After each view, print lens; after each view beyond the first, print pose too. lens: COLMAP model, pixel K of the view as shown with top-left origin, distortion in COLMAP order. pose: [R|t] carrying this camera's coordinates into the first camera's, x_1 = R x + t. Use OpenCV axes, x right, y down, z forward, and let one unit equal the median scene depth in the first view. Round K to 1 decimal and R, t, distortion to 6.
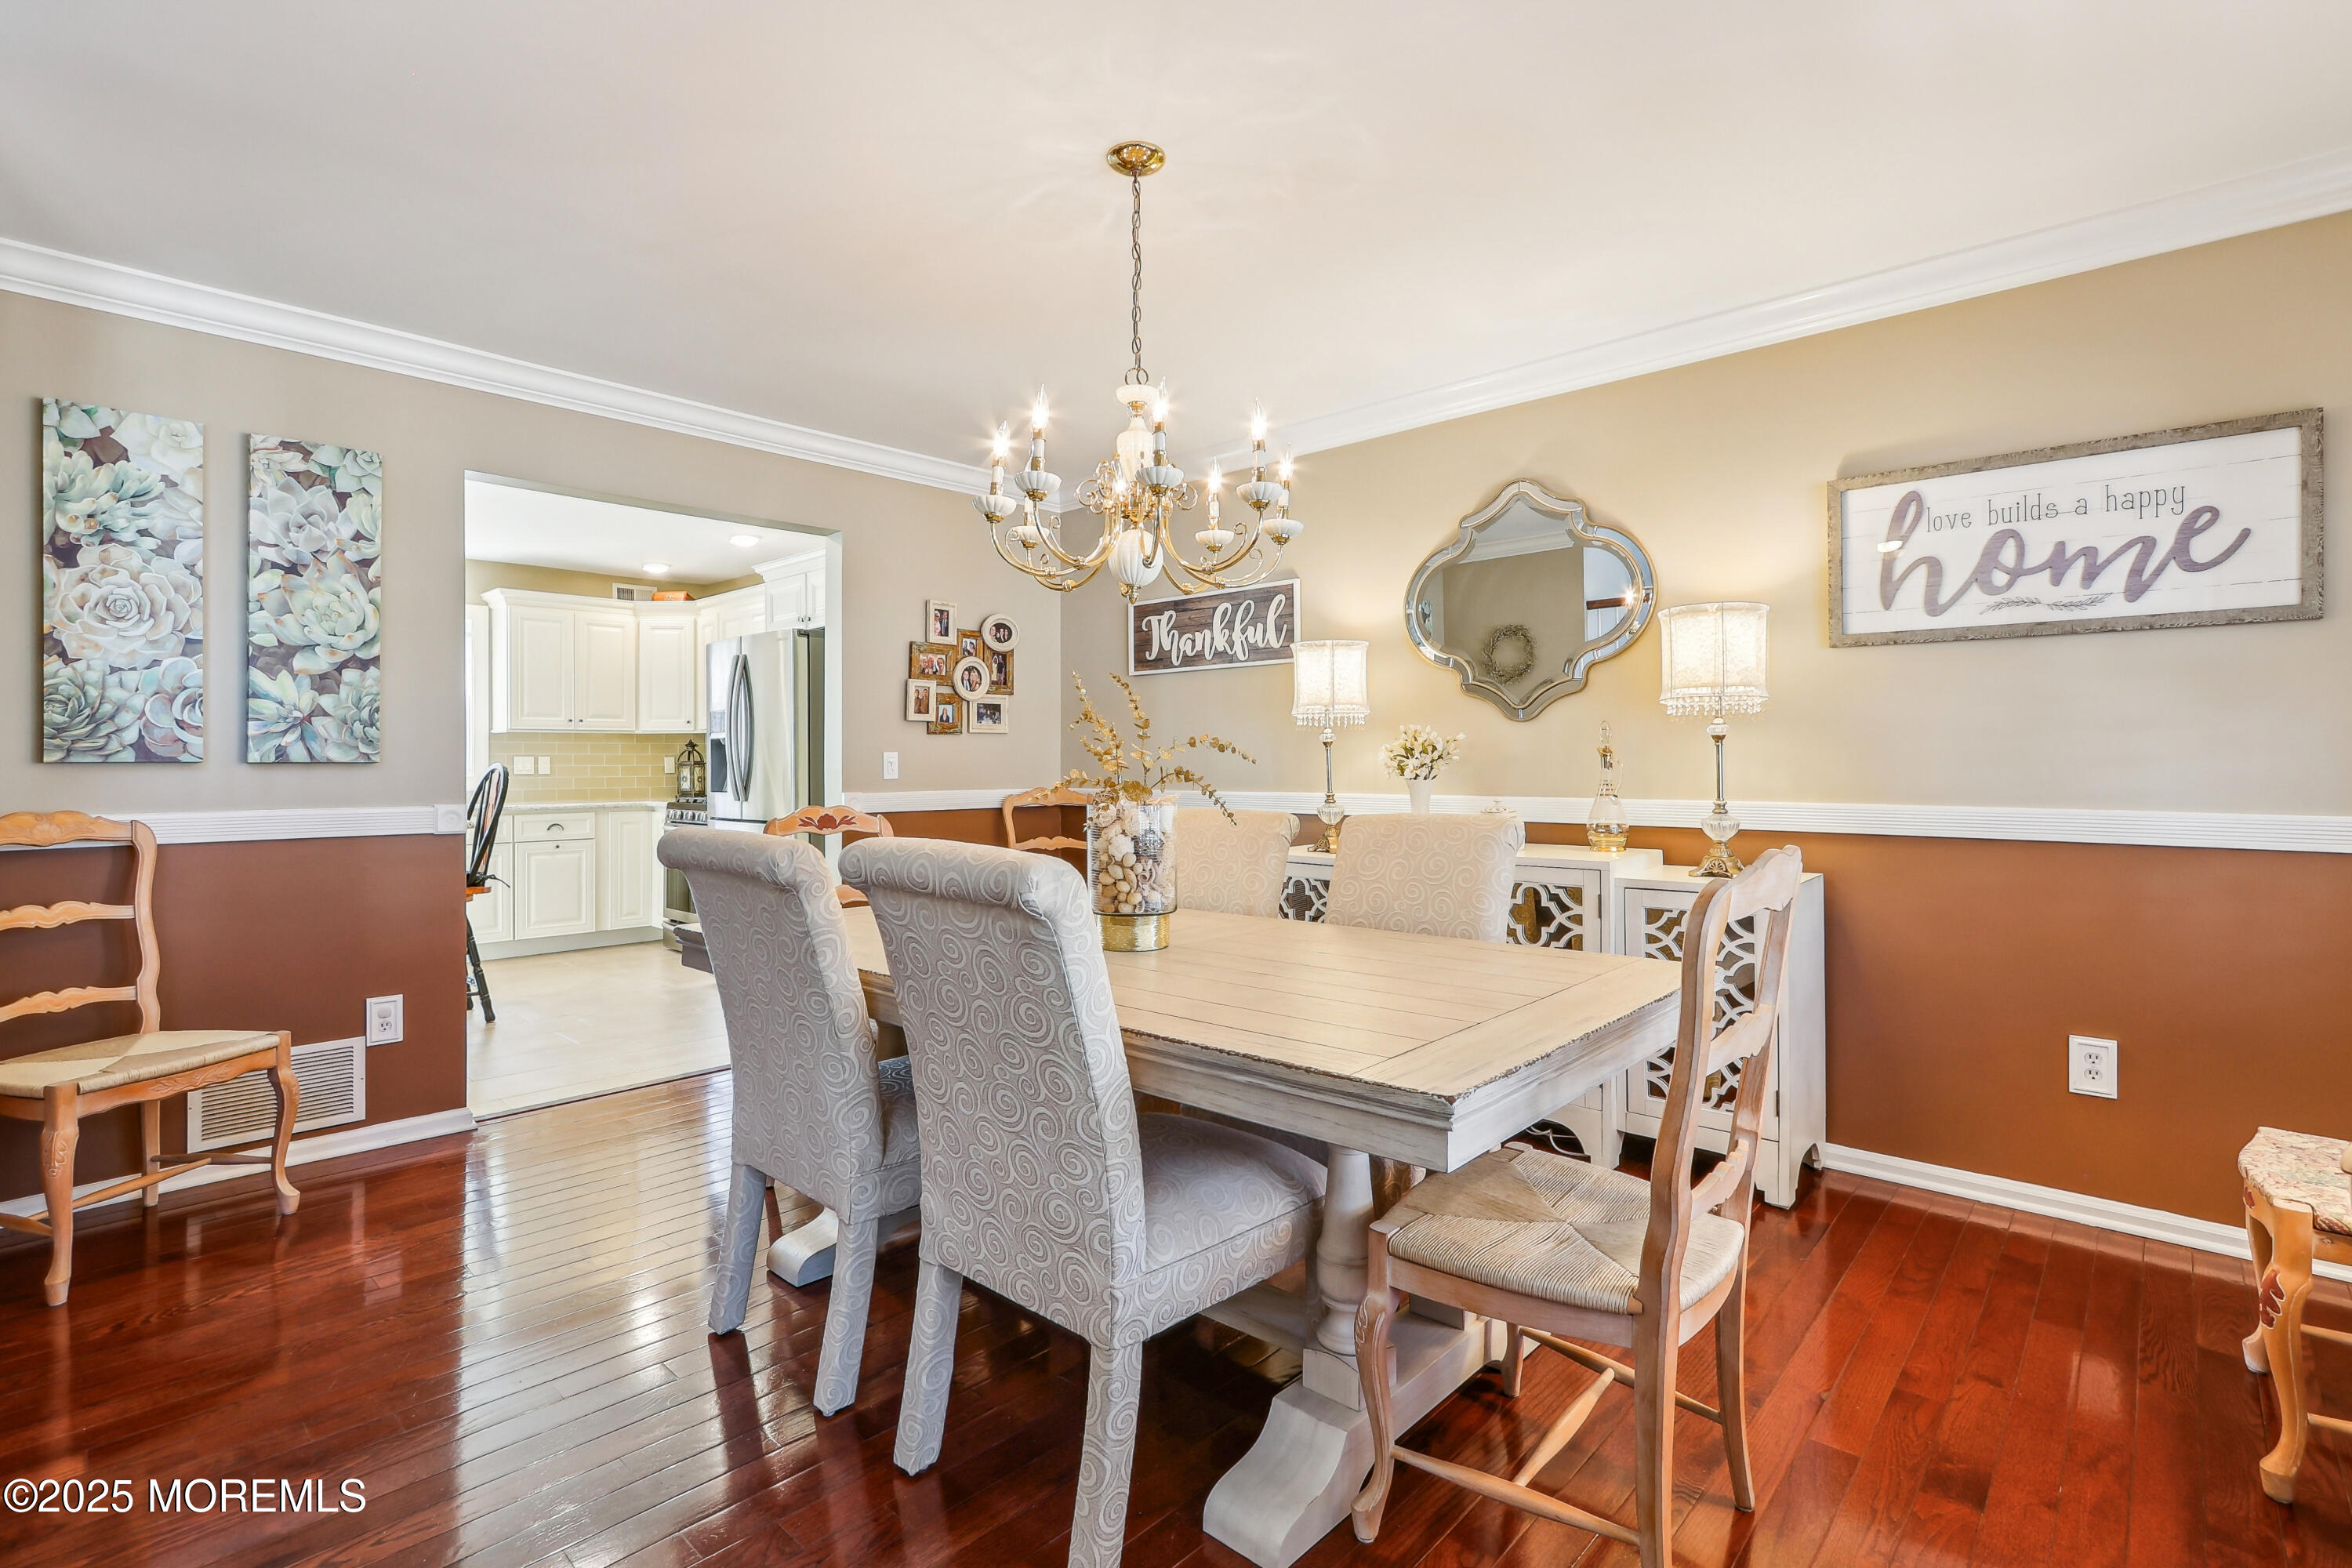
lens RADIAL K [[1096.8, 0, 1170.5], [0, 1096.8, 770.4], [0, 0, 1]] dist [-0.011345, 0.002883]
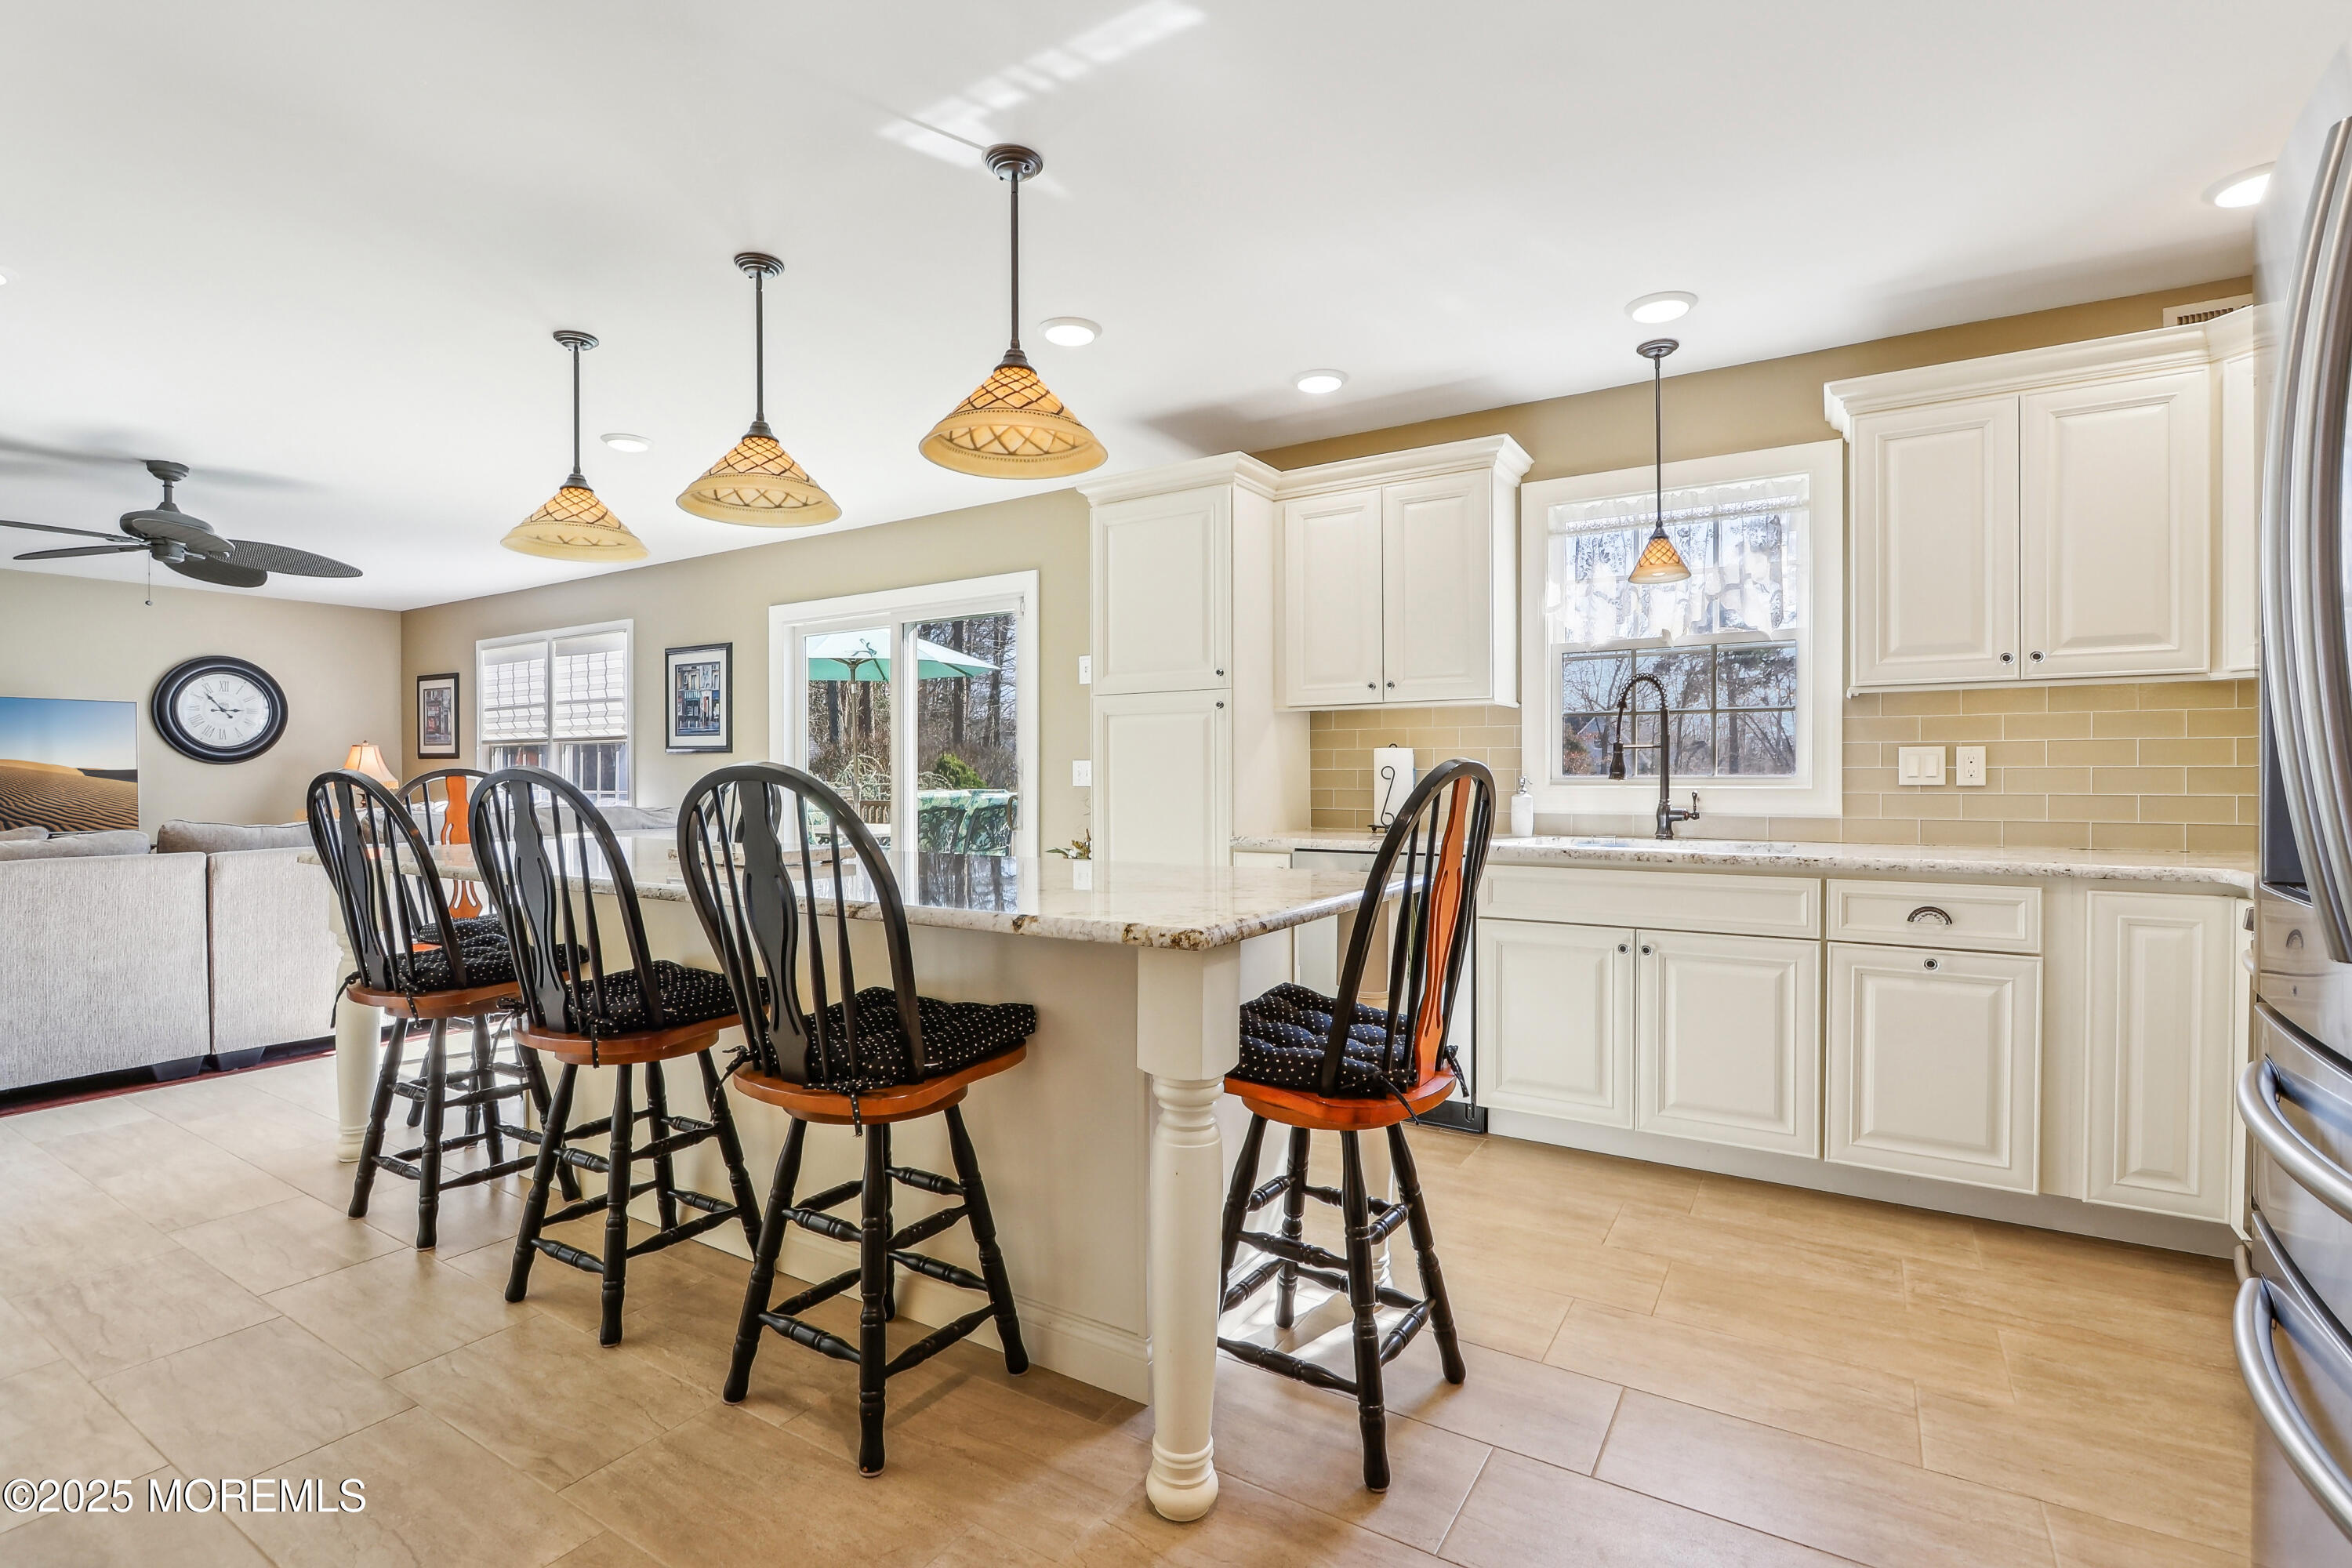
lens RADIAL K [[1096.8, 0, 1161.9], [0, 1096.8, 782.6], [0, 0, 1]] dist [-0.011345, 0.002883]
pose [[0.187754, 0.010174, -0.982163, -0.355837], [-0.003473, 0.999947, 0.009694, -0.001510], [0.982210, 0.001591, 0.187779, 1.073832]]
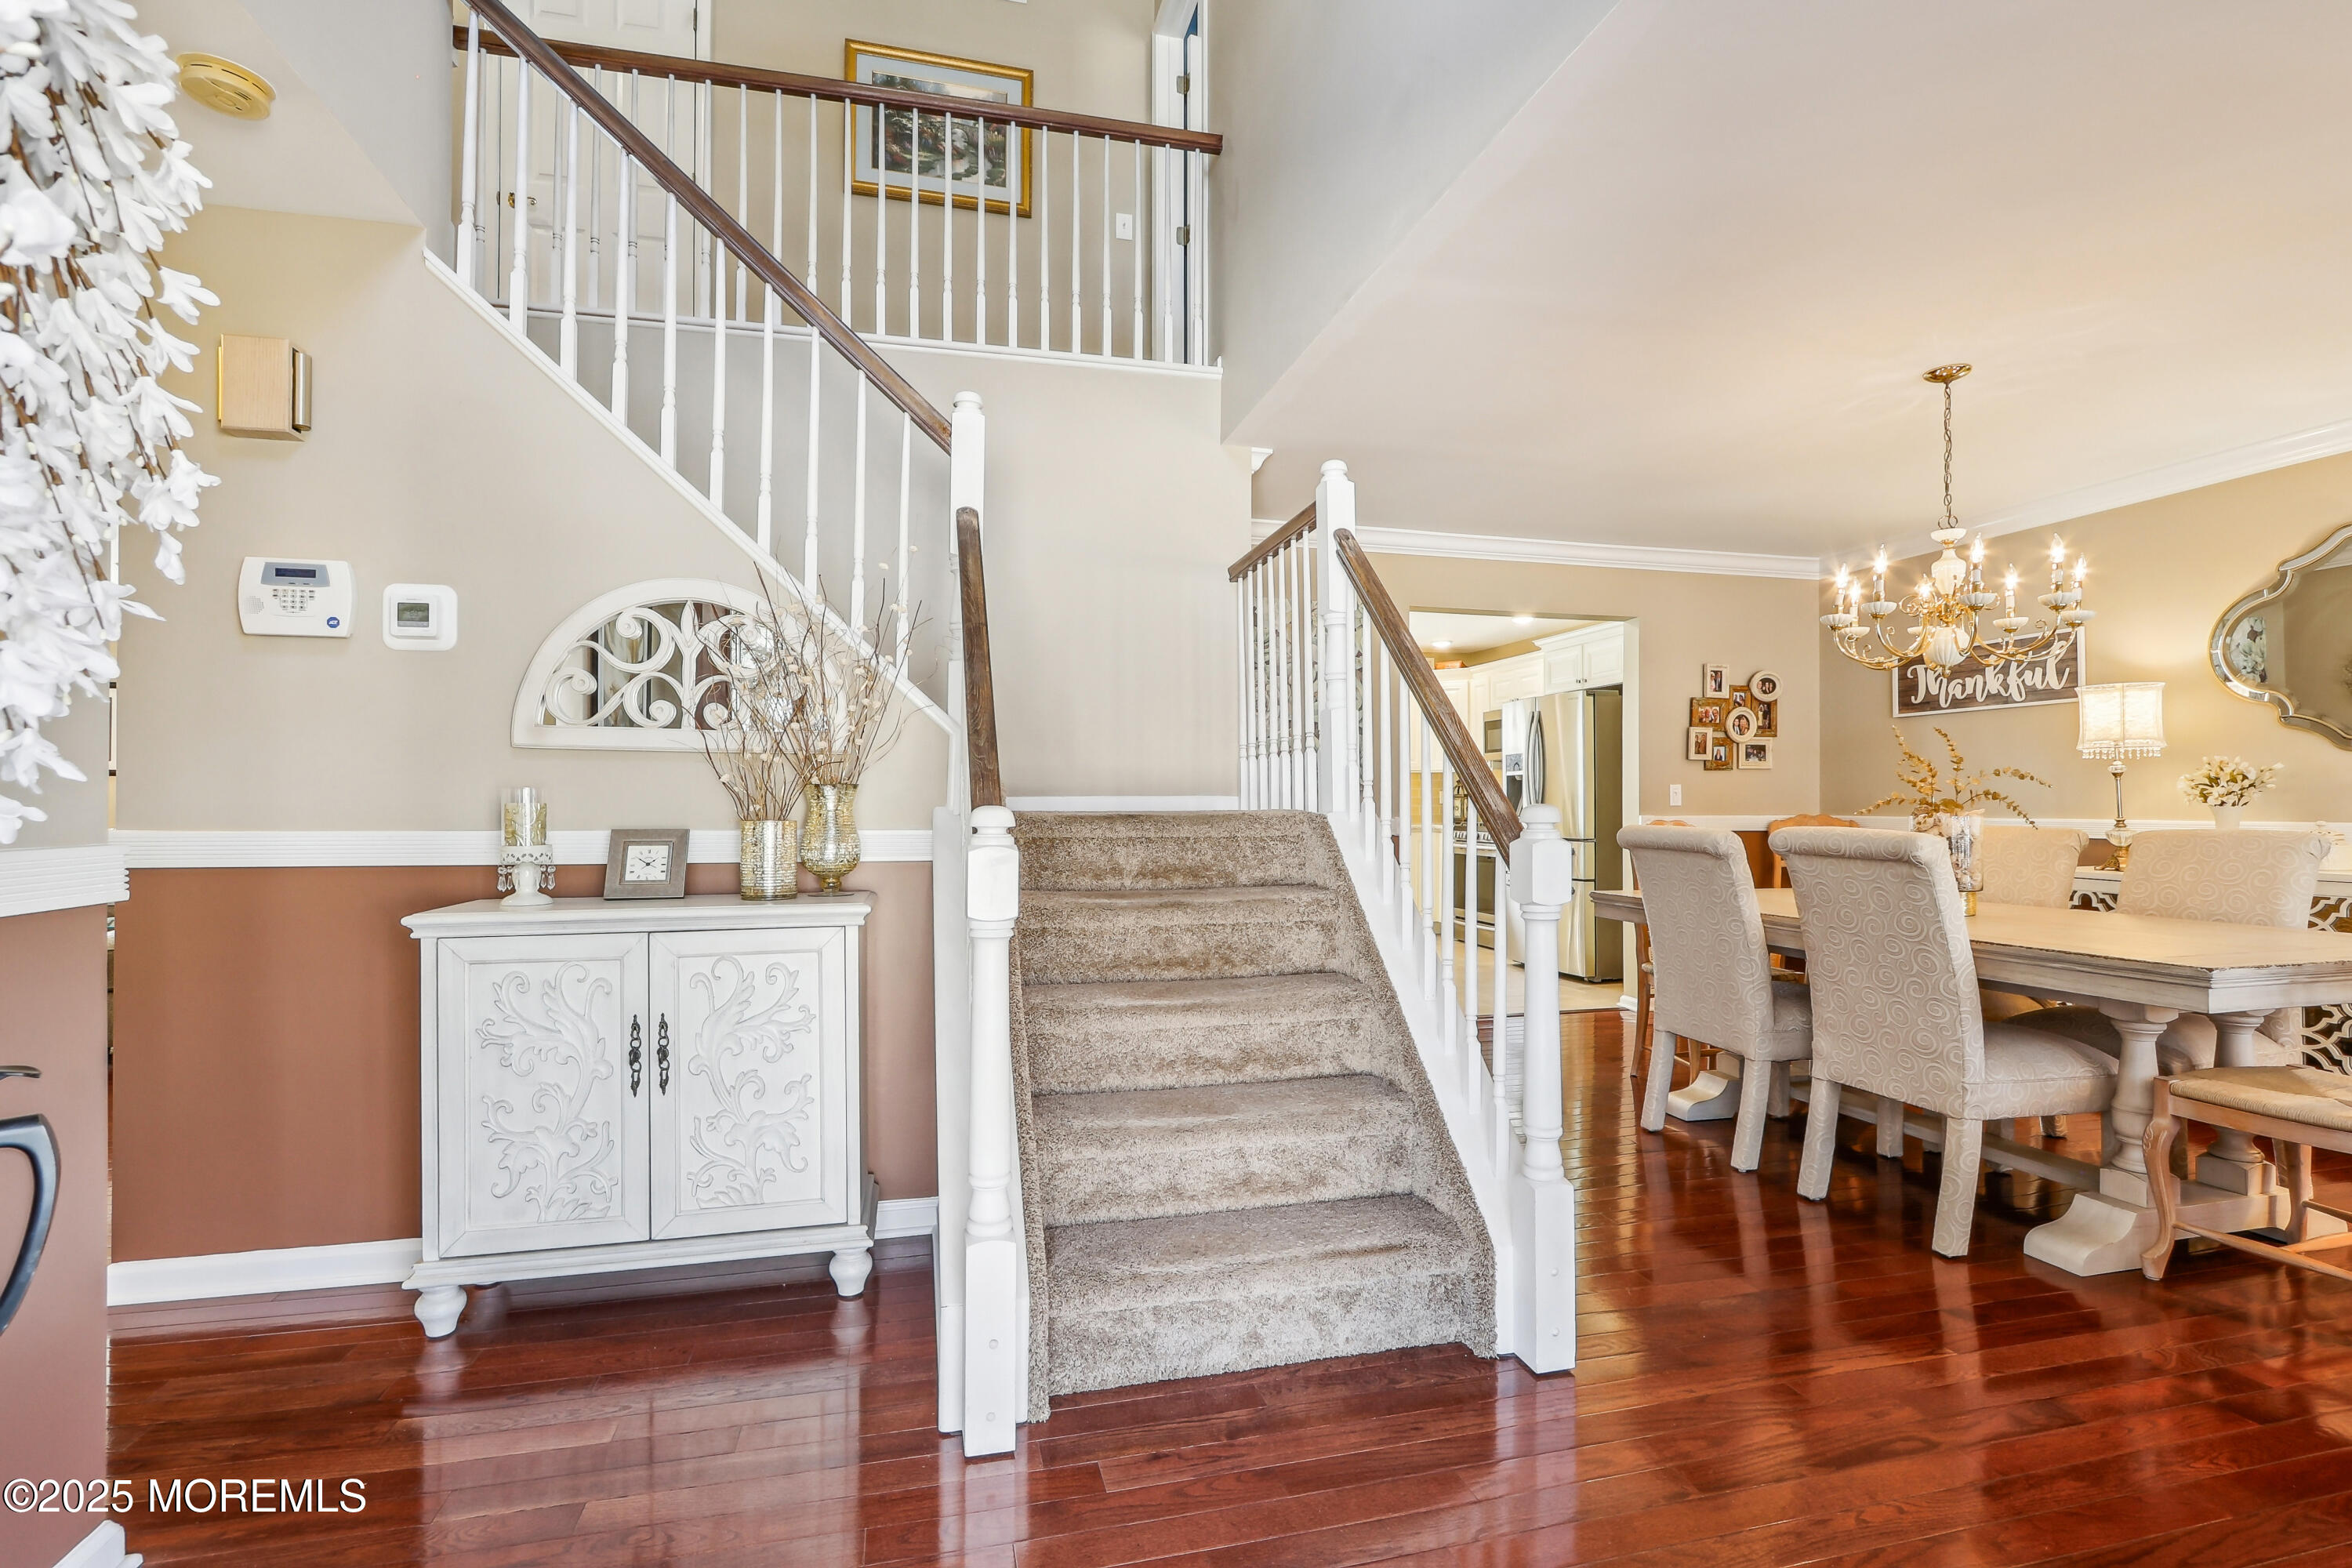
lens RADIAL K [[1096.8, 0, 1182.9], [0, 1096.8, 794.0], [0, 0, 1]] dist [-0.011345, 0.002883]
pose [[0.844606, -0.000547, -0.535388, -0.066636], [-0.006802, 0.999908, -0.011753, 0.014948], [0.535345, 0.013568, 0.844525, -0.444988]]
